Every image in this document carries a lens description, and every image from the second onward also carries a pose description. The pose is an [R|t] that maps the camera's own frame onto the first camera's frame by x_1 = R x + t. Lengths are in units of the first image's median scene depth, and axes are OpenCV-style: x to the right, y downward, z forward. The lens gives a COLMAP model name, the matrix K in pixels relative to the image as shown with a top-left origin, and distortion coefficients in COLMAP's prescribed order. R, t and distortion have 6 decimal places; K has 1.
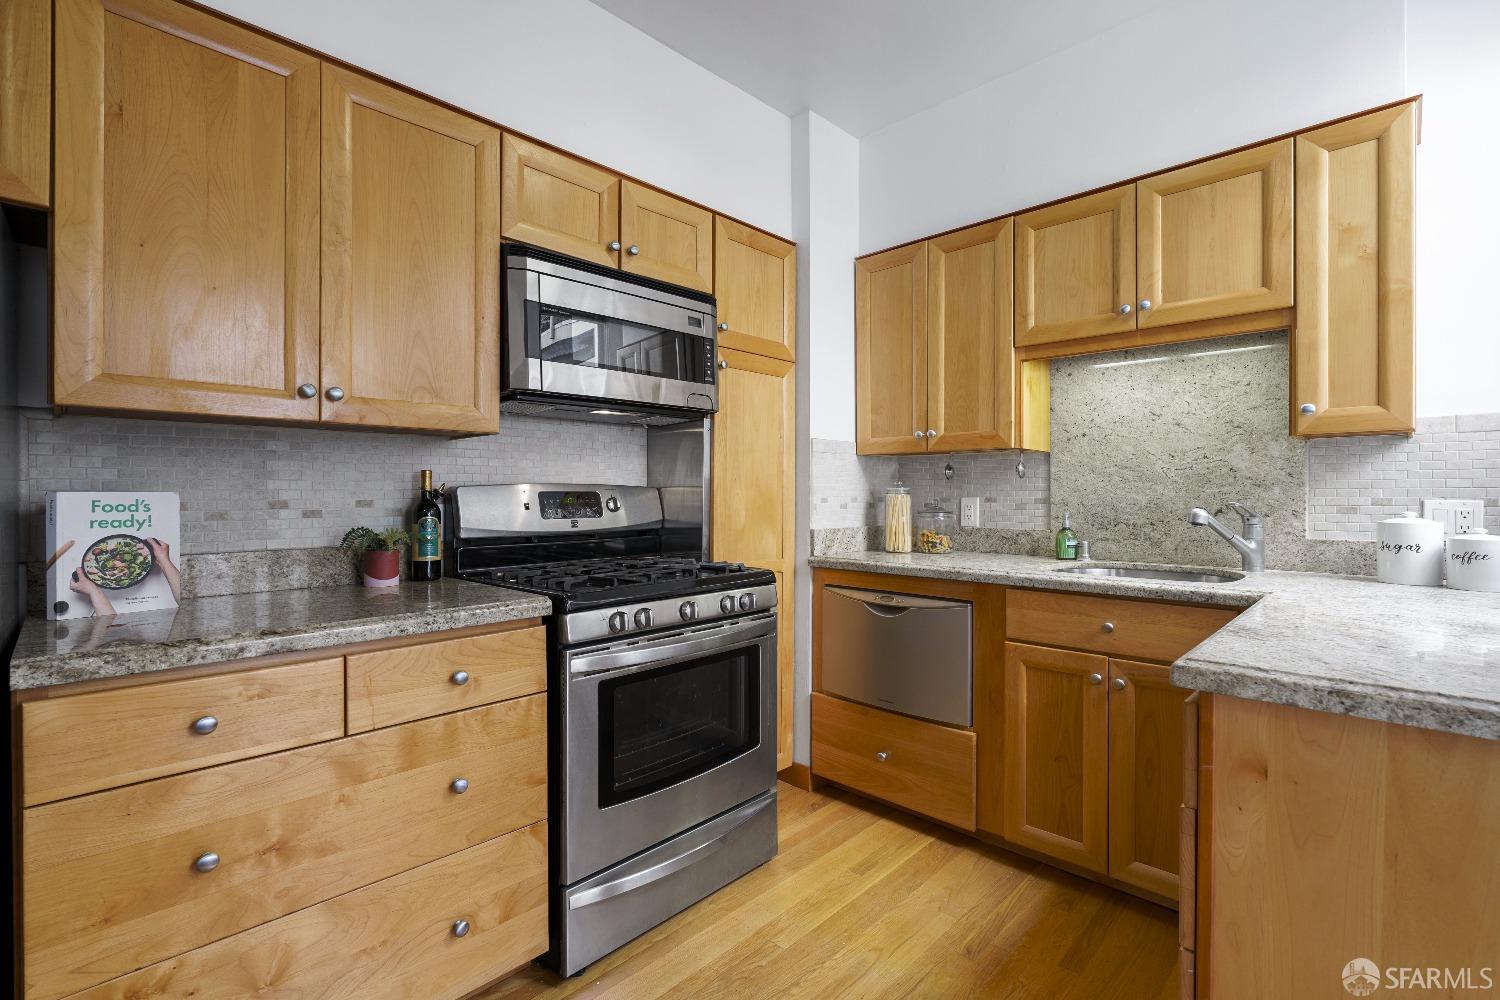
lens RADIAL K [[673.1, 0, 754.2], [0, 673.1, 496.4], [0, 0, 1]] dist [-0.003046, 0.000312]
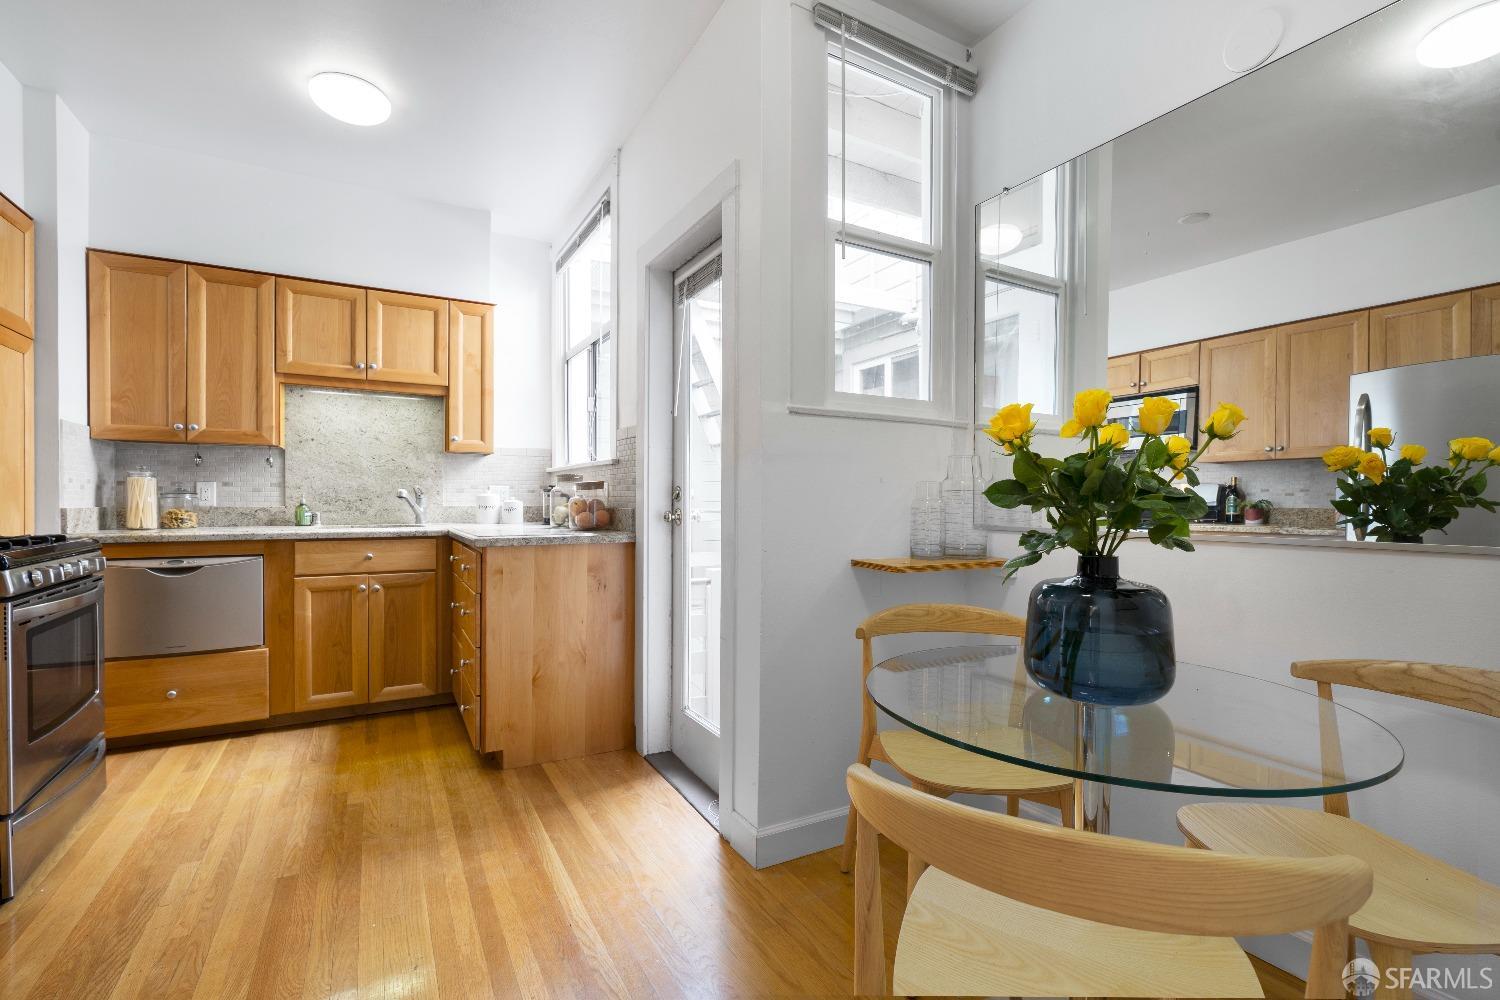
lens RADIAL K [[673.1, 0, 754.2], [0, 673.1, 496.4], [0, 0, 1]] dist [-0.003046, 0.000312]
pose [[0.272924, 0.005455, 0.962020, -0.728728], [0.001360, 0.999981, -0.006056, 0.046386], [-0.962035, 0.002961, 0.272912, -0.346607]]
